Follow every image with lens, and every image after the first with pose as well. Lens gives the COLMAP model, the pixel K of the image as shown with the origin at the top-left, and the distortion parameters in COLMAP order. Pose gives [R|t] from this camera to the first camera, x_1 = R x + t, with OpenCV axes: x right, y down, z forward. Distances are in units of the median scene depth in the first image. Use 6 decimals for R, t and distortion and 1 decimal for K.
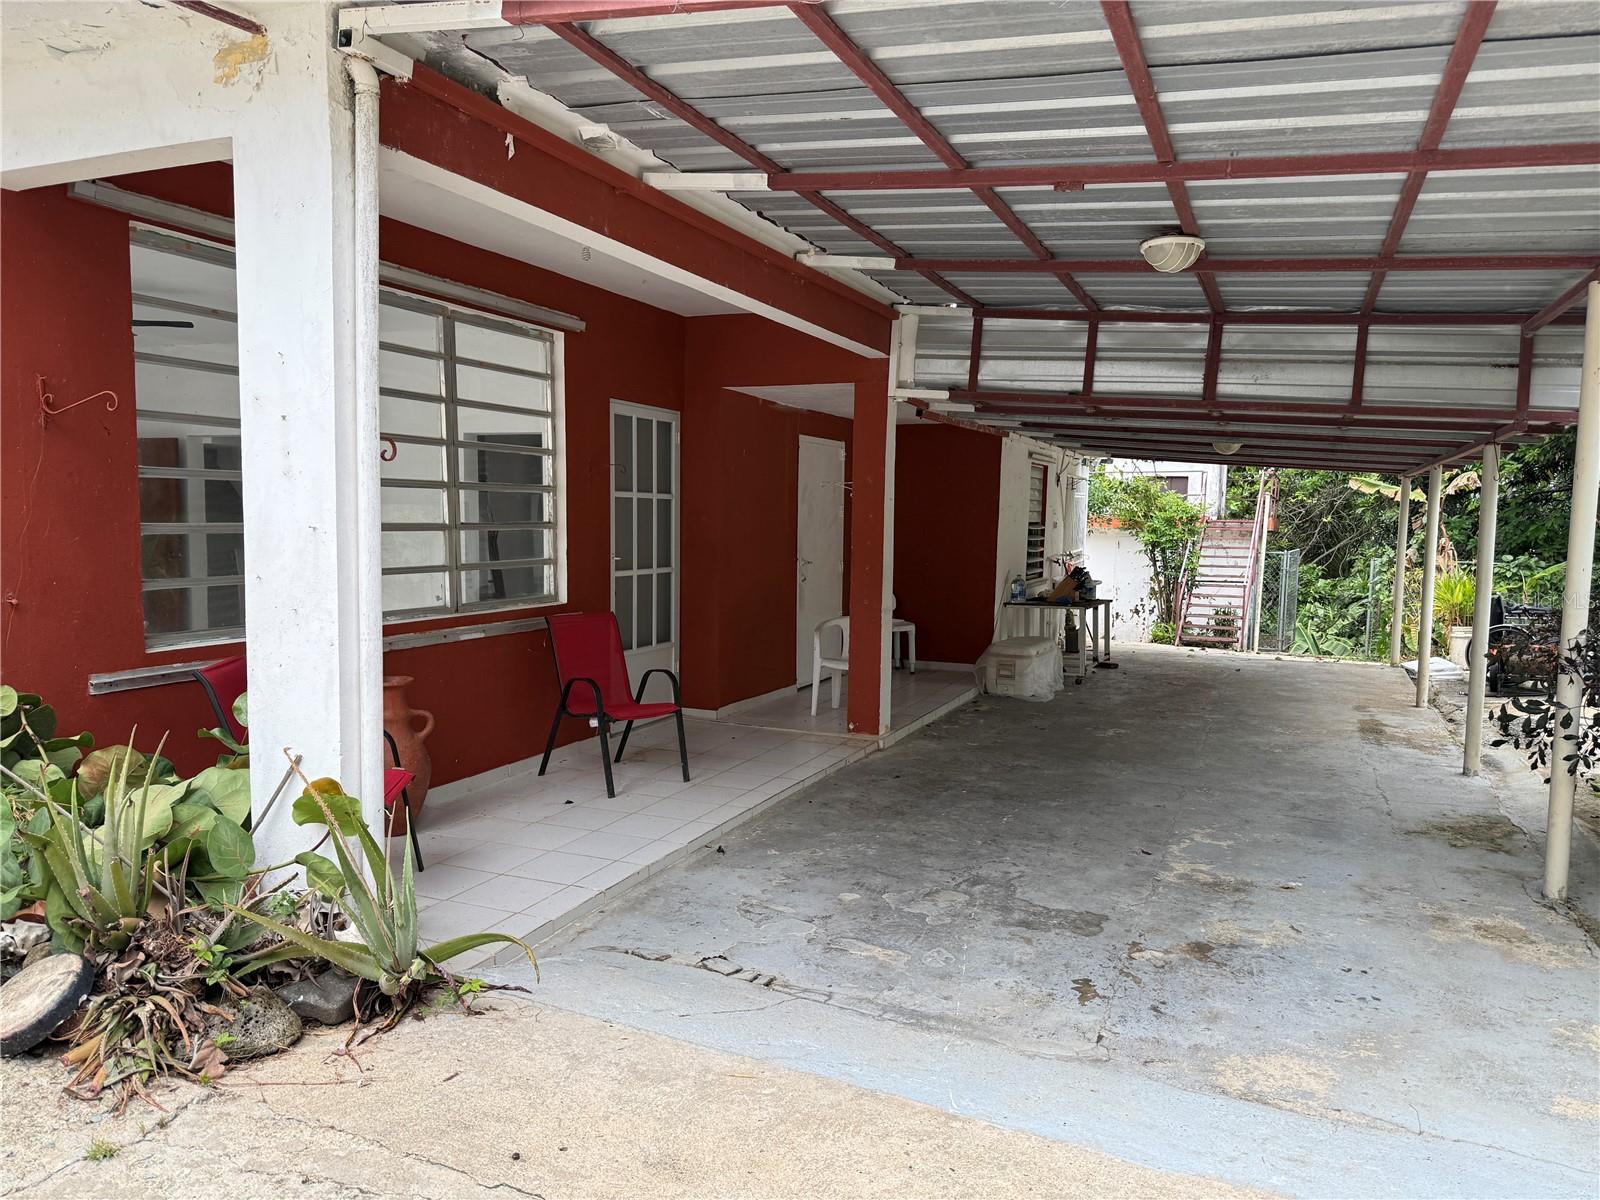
lens RADIAL K [[1124.8, 0, 803.2], [0, 1124.8, 595.8], [0, 0, 1]] dist [0.041869, -0.050427]
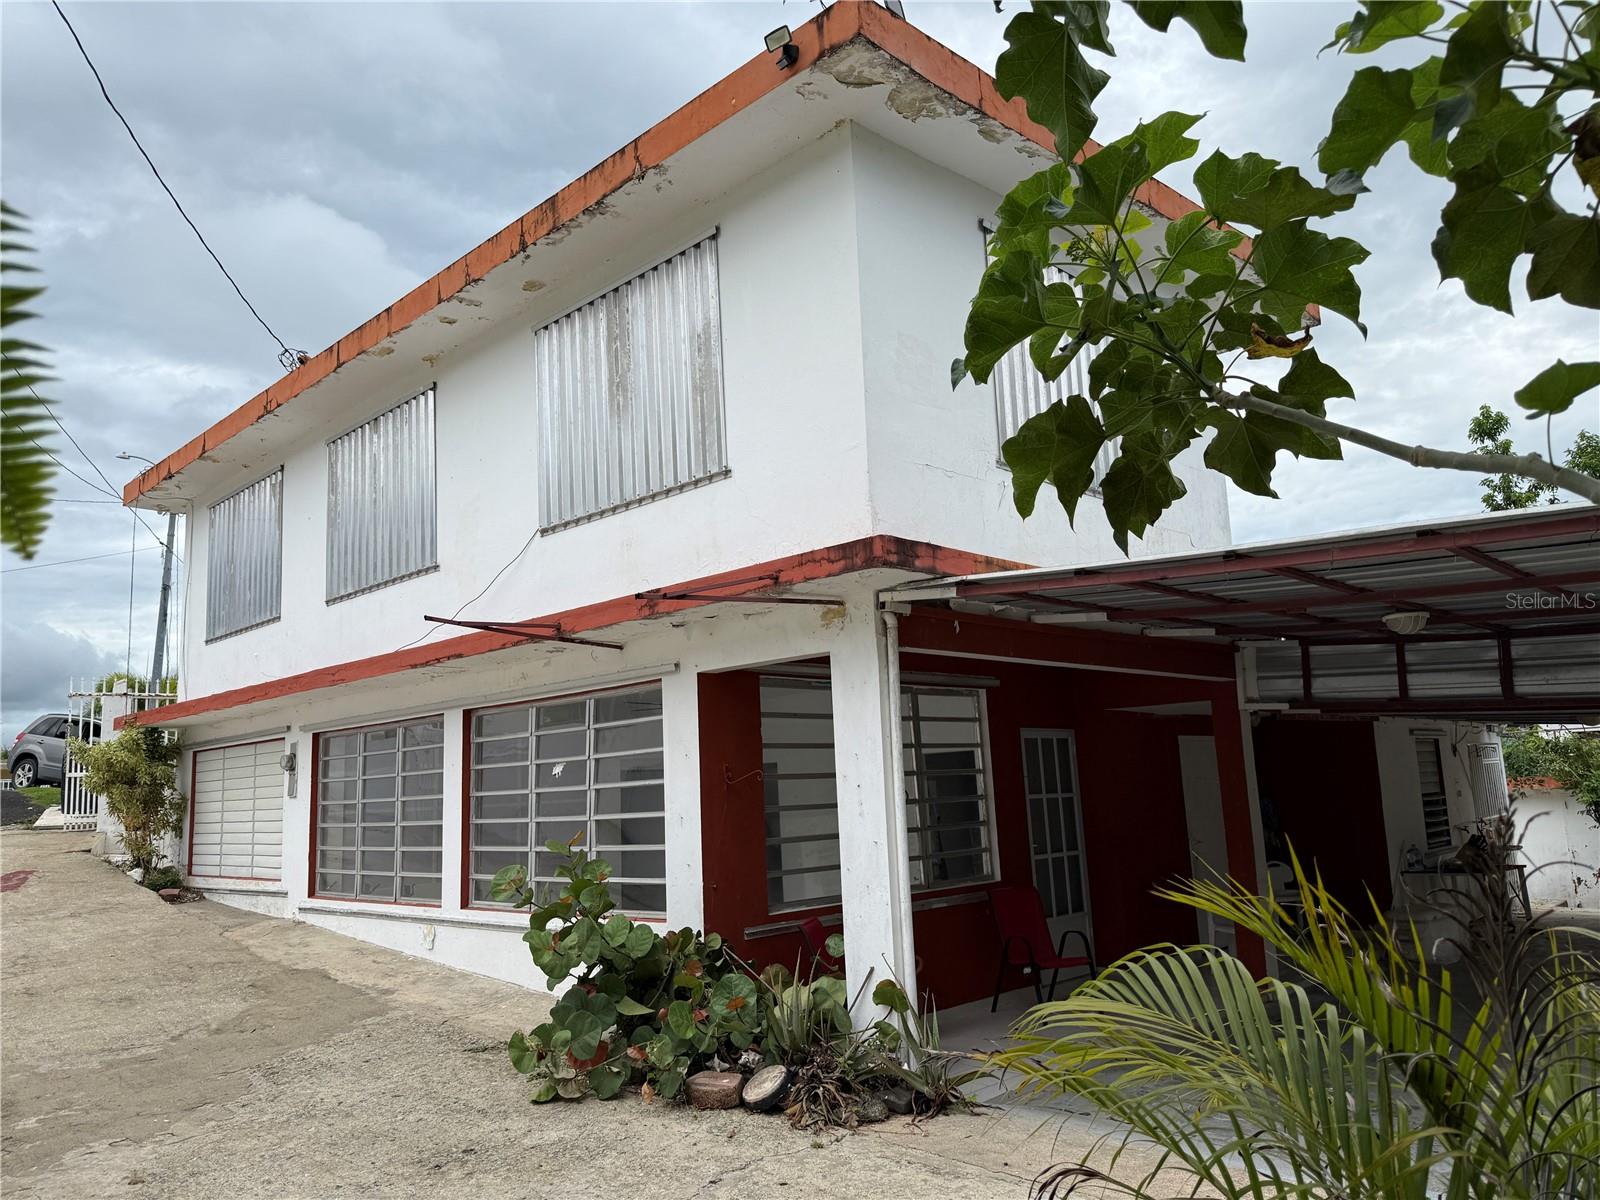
lens RADIAL K [[1124.8, 0, 784.2], [0, 1124.8, 593.8], [0, 0, 1]] dist [0.041869, -0.050427]
pose [[0.927594, -0.114936, -0.355471, 0.077742], [0.026333, 0.969248, -0.244674, -0.003019], [0.372662, 0.217598, 0.902095, -0.432386]]
